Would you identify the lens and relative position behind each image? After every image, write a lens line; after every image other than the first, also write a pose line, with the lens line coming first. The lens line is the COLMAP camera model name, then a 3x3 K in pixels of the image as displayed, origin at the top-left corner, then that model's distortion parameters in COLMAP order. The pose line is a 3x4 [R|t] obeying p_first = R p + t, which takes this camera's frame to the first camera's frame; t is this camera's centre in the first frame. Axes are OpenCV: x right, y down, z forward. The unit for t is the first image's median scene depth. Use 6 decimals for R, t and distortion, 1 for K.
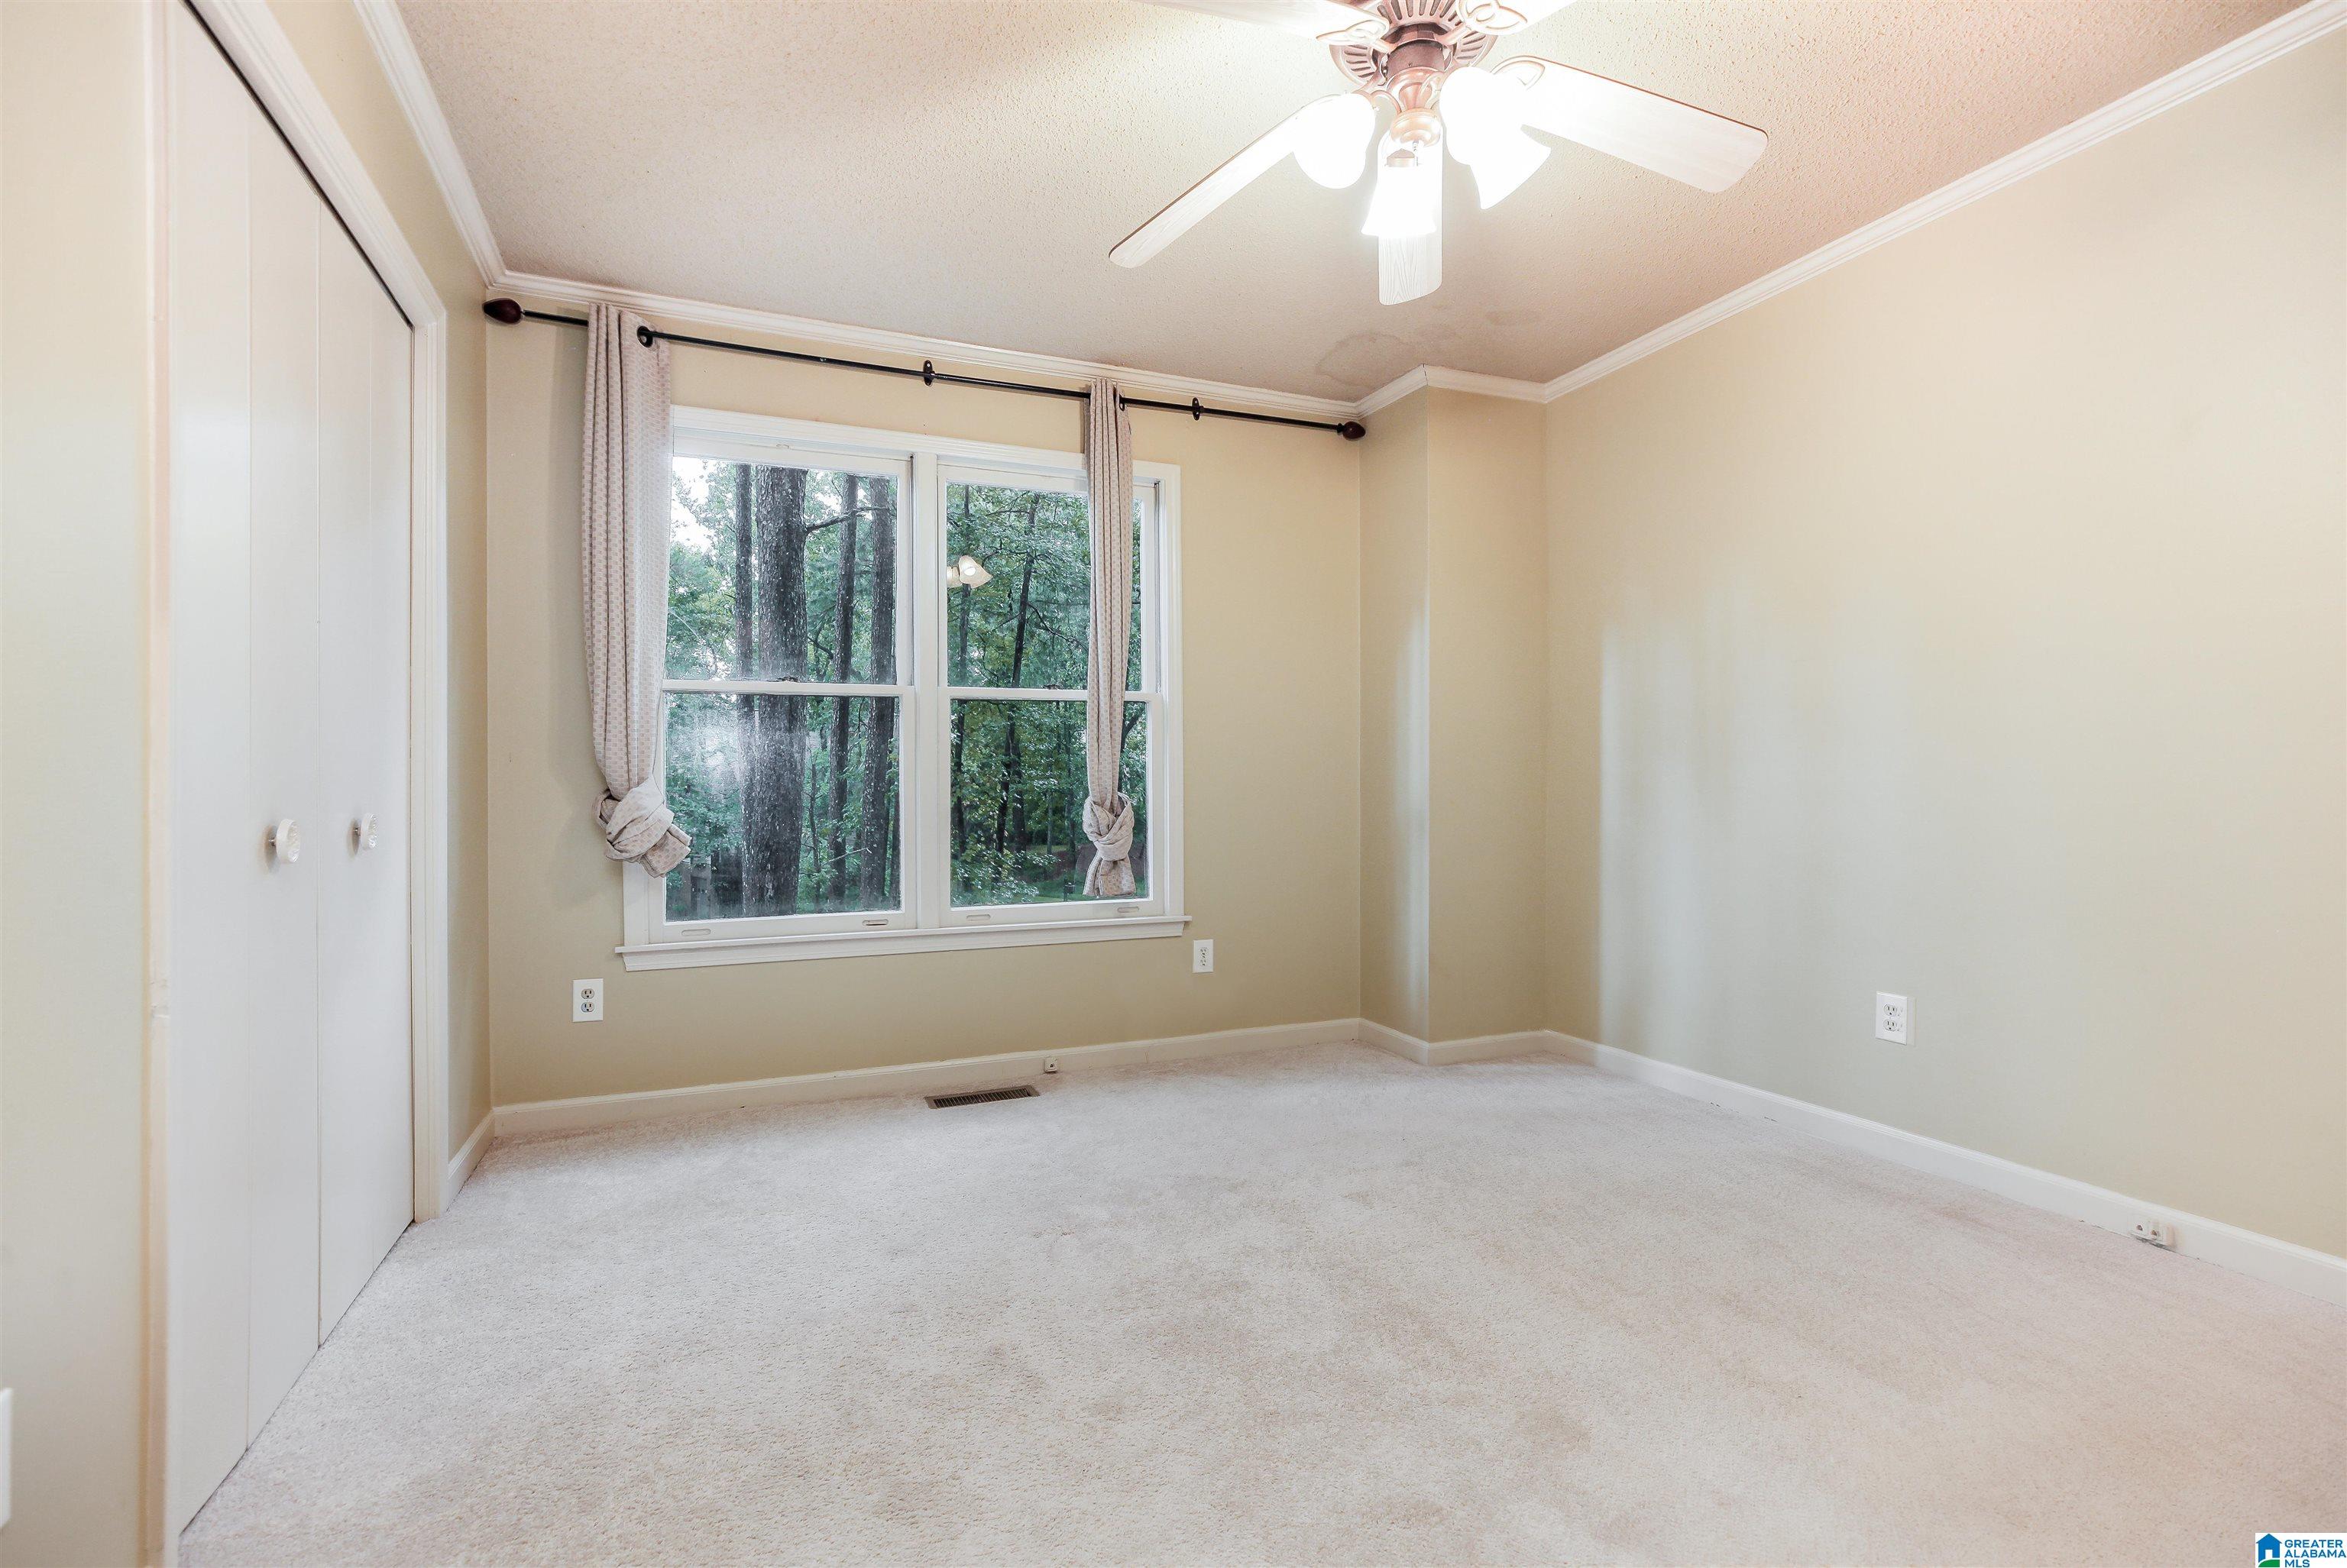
lens RADIAL K [[1076.6, 0, 1160.4], [0, 1076.6, 782.0], [0, 0, 1]] dist [-0.027192, 0.022948]
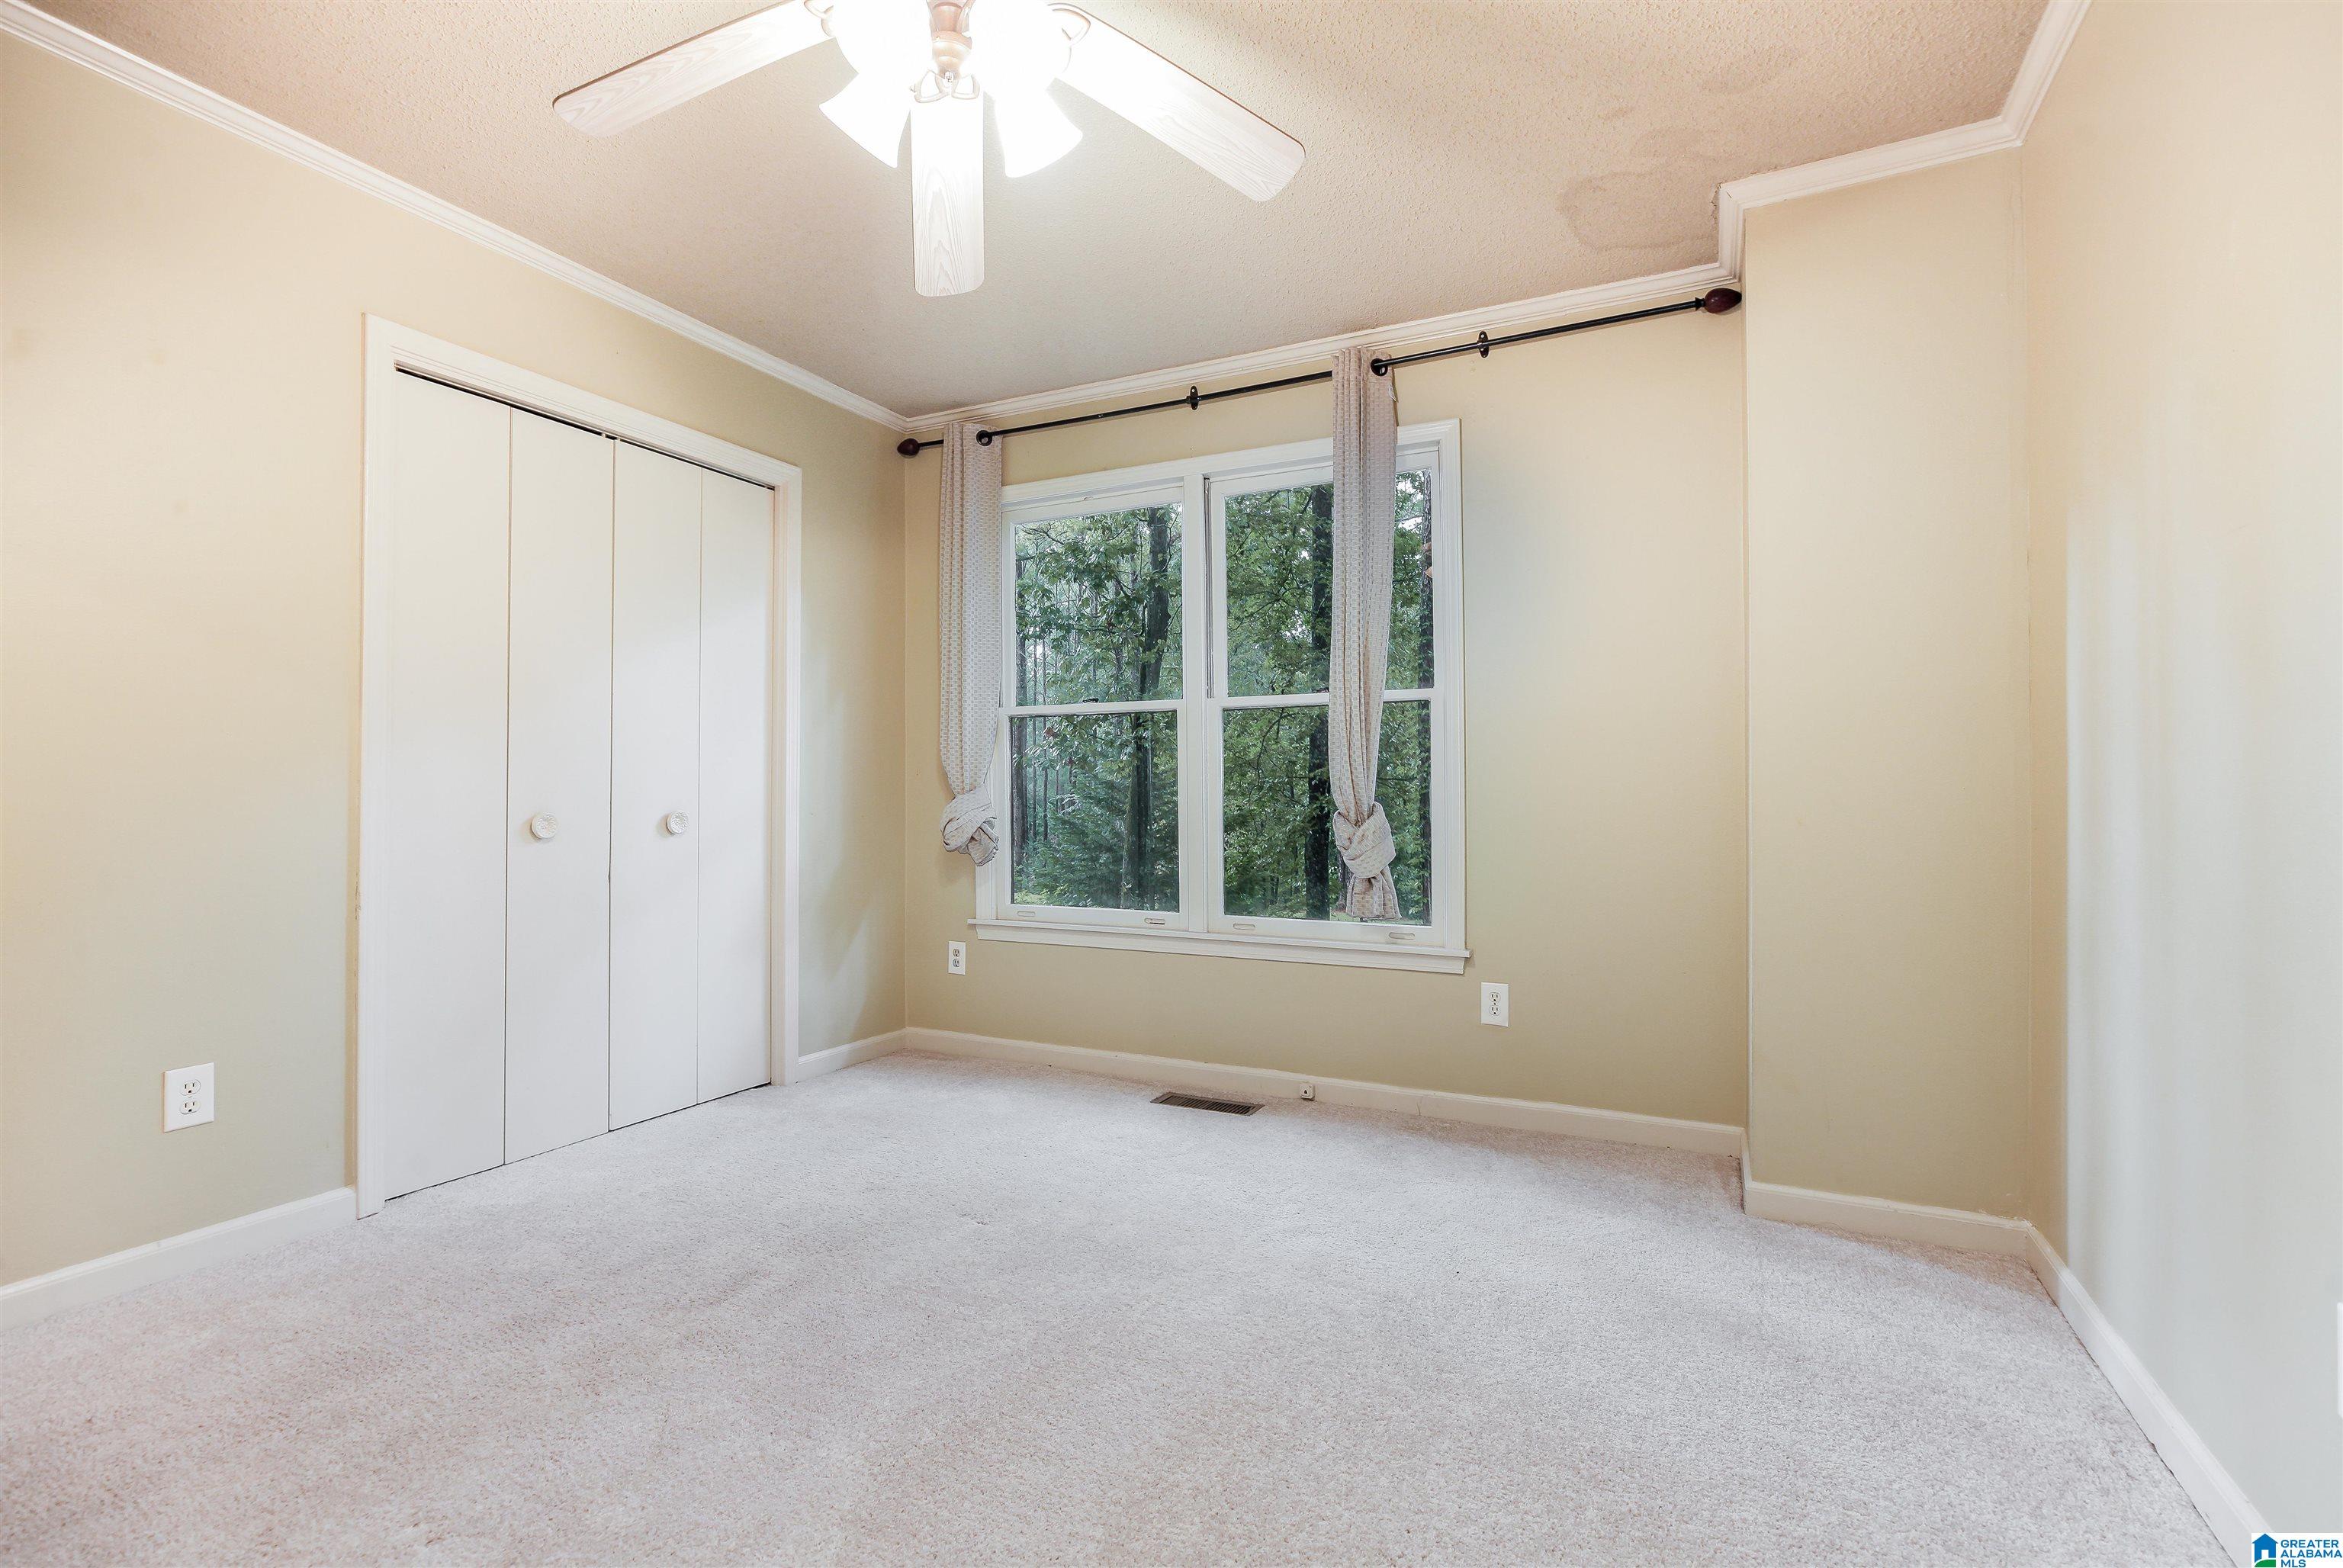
lens RADIAL K [[1074.9, 0, 1158.4], [0, 1074.9, 782.0], [0, 0, 1]] dist [-0.027192, 0.022948]
pose [[0.653007, -0.001817, -0.757350, 0.546608], [-0.000034, 0.999997, -0.002429, -0.006365], [0.757352, 0.001612, 0.653005, 0.294871]]
